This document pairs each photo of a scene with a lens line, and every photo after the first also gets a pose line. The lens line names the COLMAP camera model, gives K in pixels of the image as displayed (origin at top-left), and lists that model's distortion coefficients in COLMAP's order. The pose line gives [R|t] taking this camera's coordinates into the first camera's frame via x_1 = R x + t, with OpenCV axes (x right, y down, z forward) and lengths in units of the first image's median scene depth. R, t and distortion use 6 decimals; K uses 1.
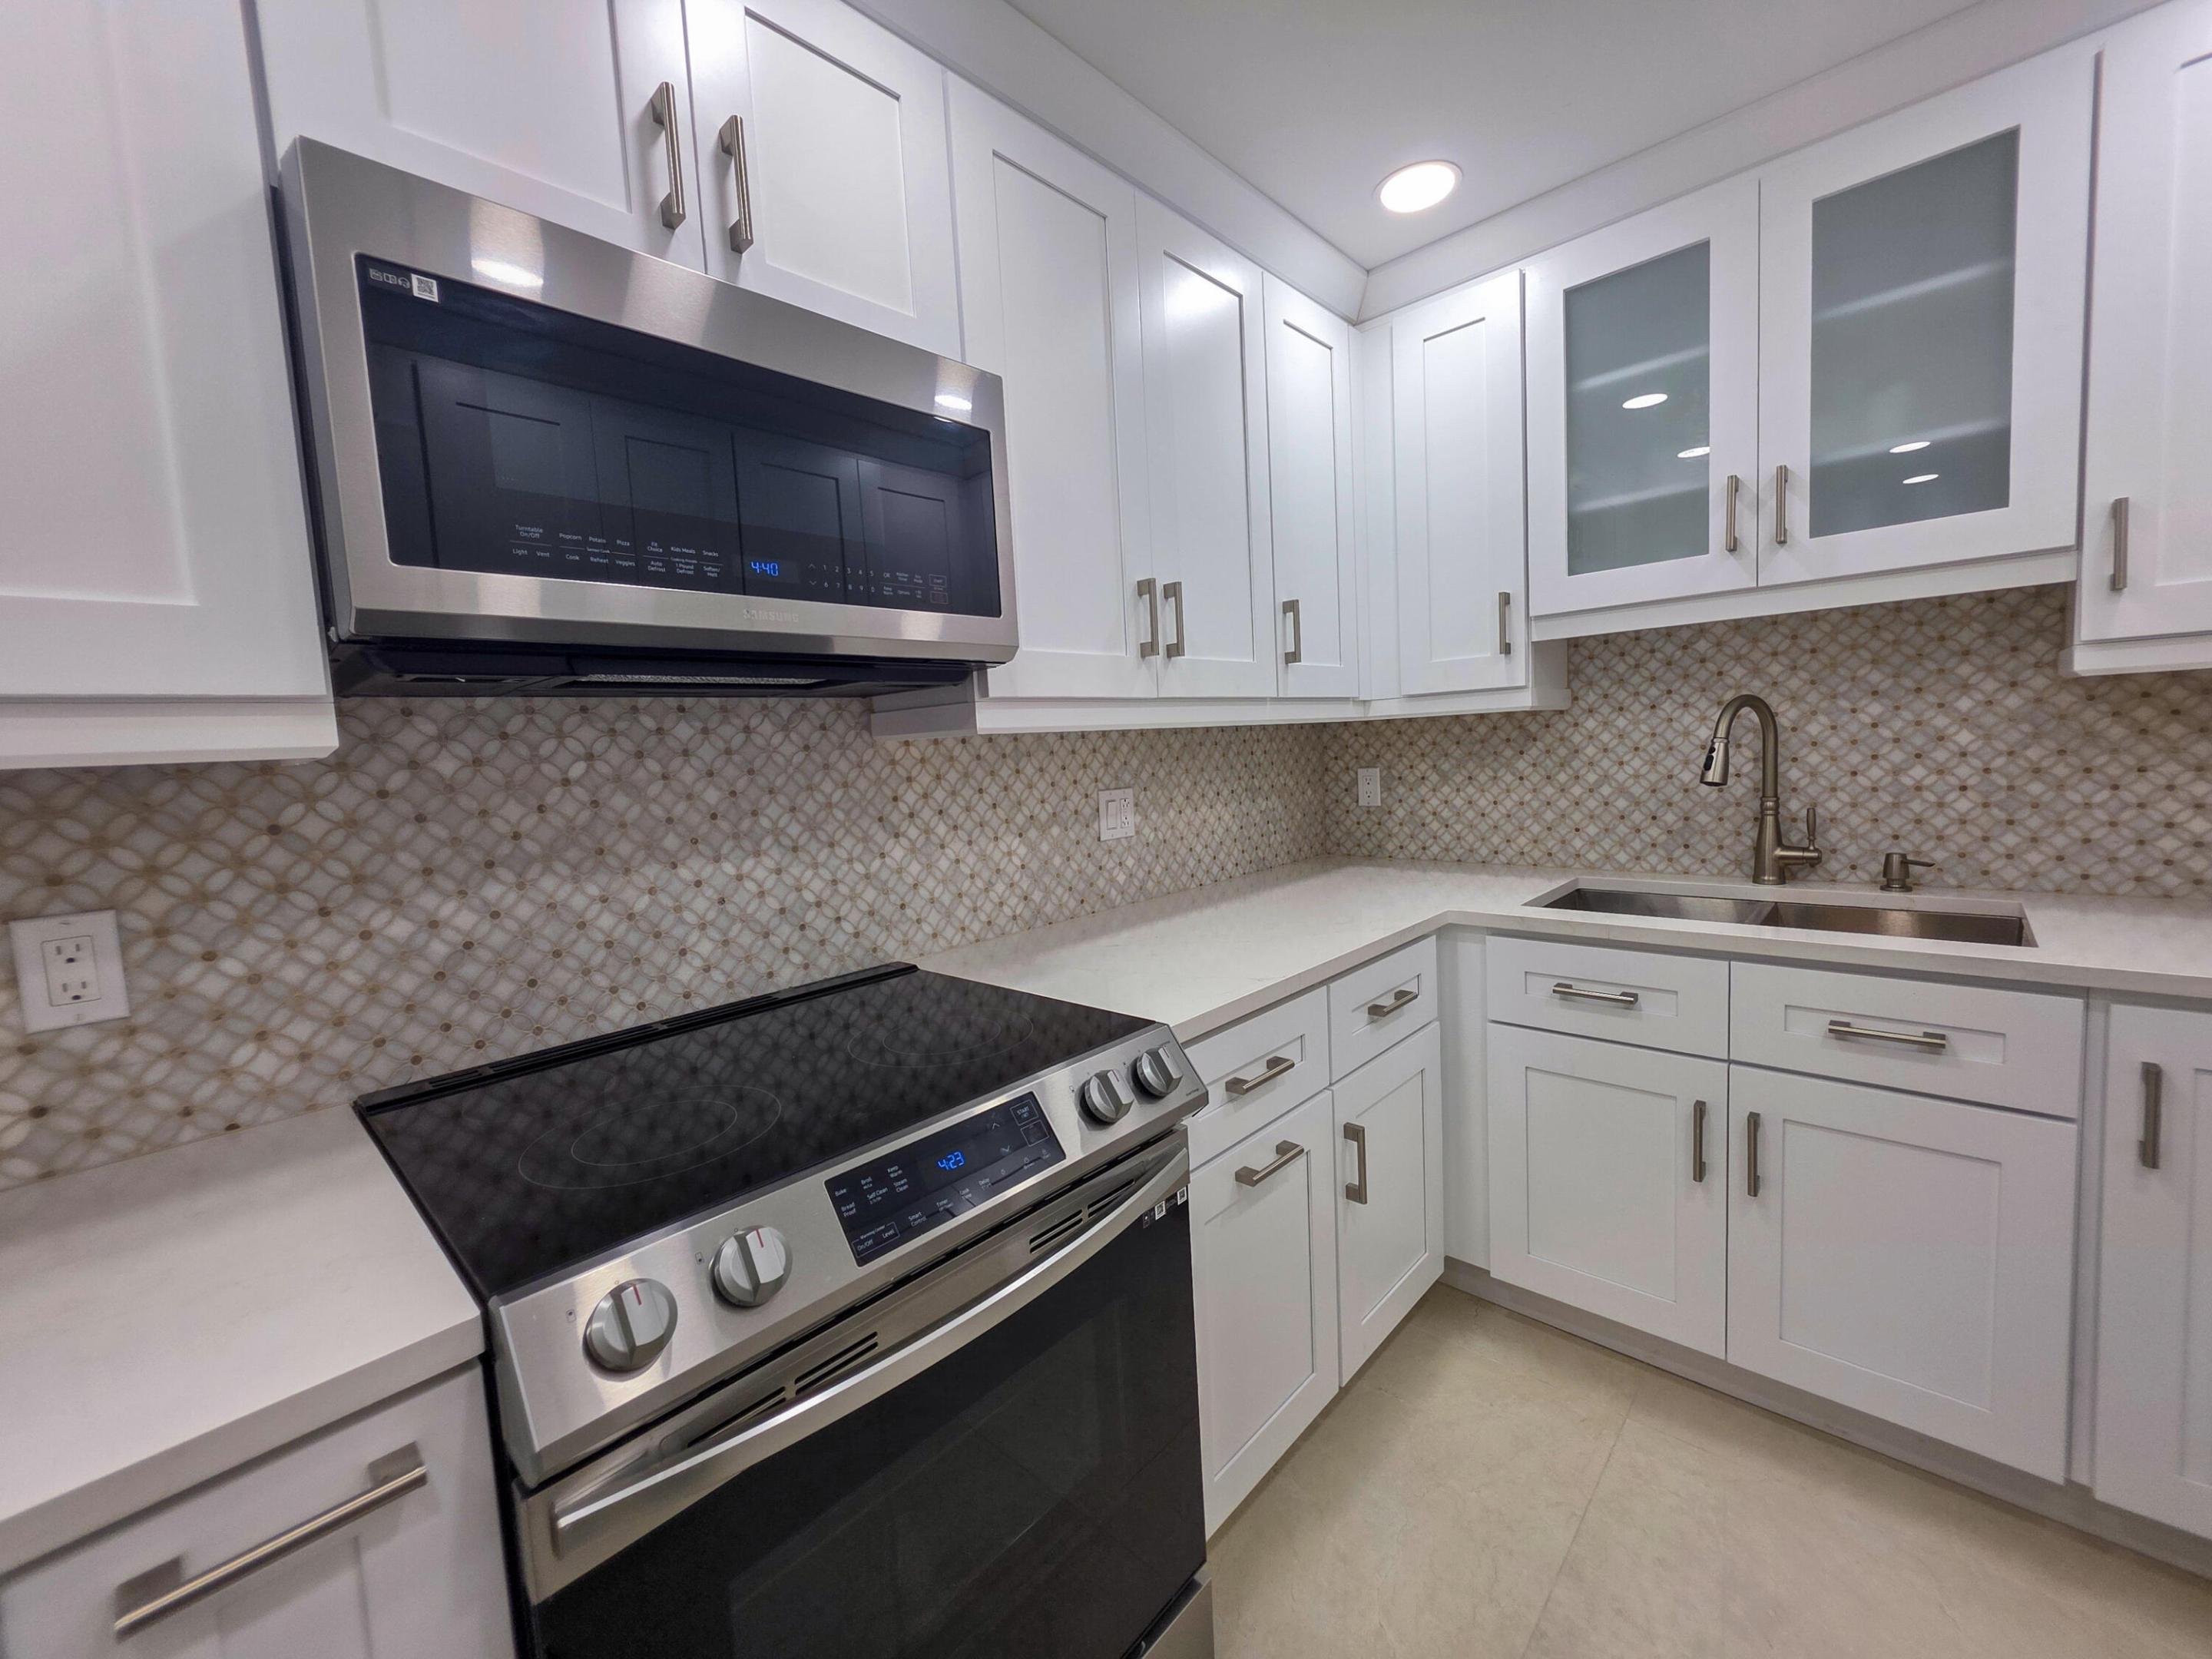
lens RADIAL K [[895.1, 0, 1101.7], [0, 895.1, 821.8], [0, 0, 1]] dist [0.000599, 0.000965]
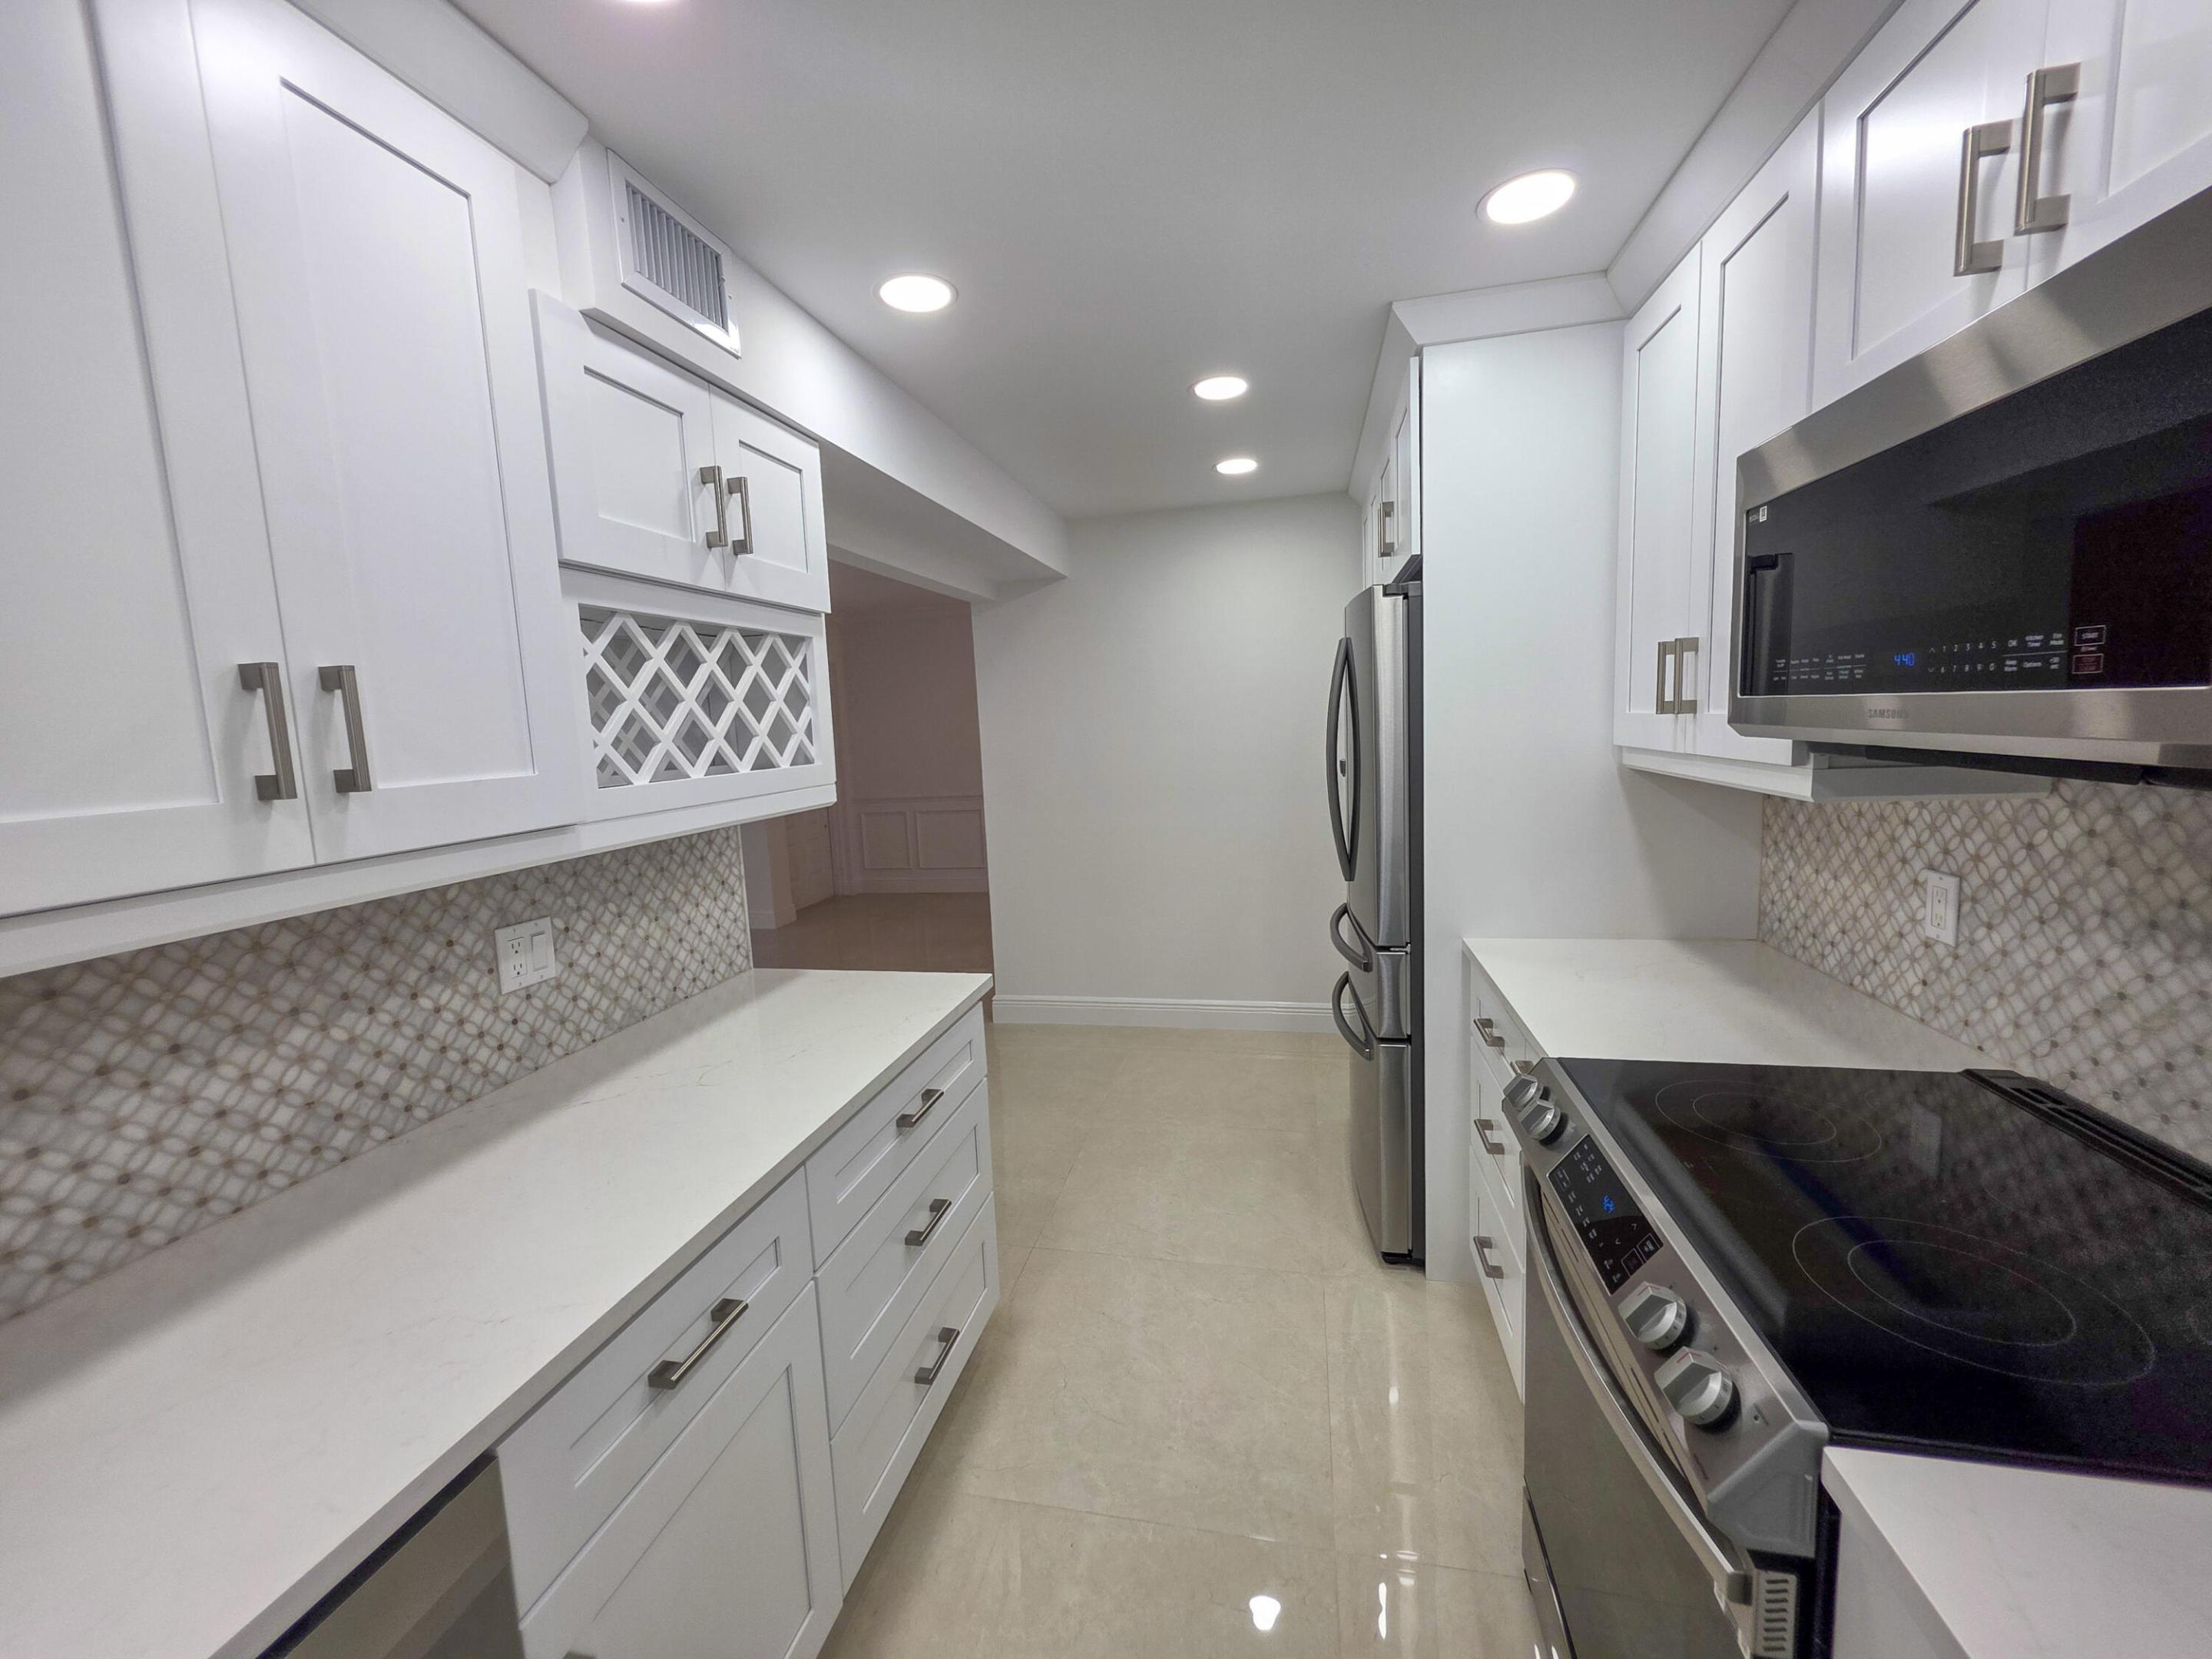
lens RADIAL K [[895.1, 0, 1101.6], [0, 895.1, 819.5], [0, 0, 1]] dist [0.000599, 0.000965]
pose [[-0.855735, 0.151530, -0.494729, 0.789341], [0.048664, 0.975487, 0.214607, -0.352180], [0.515121, 0.159571, -0.842133, 1.344389]]
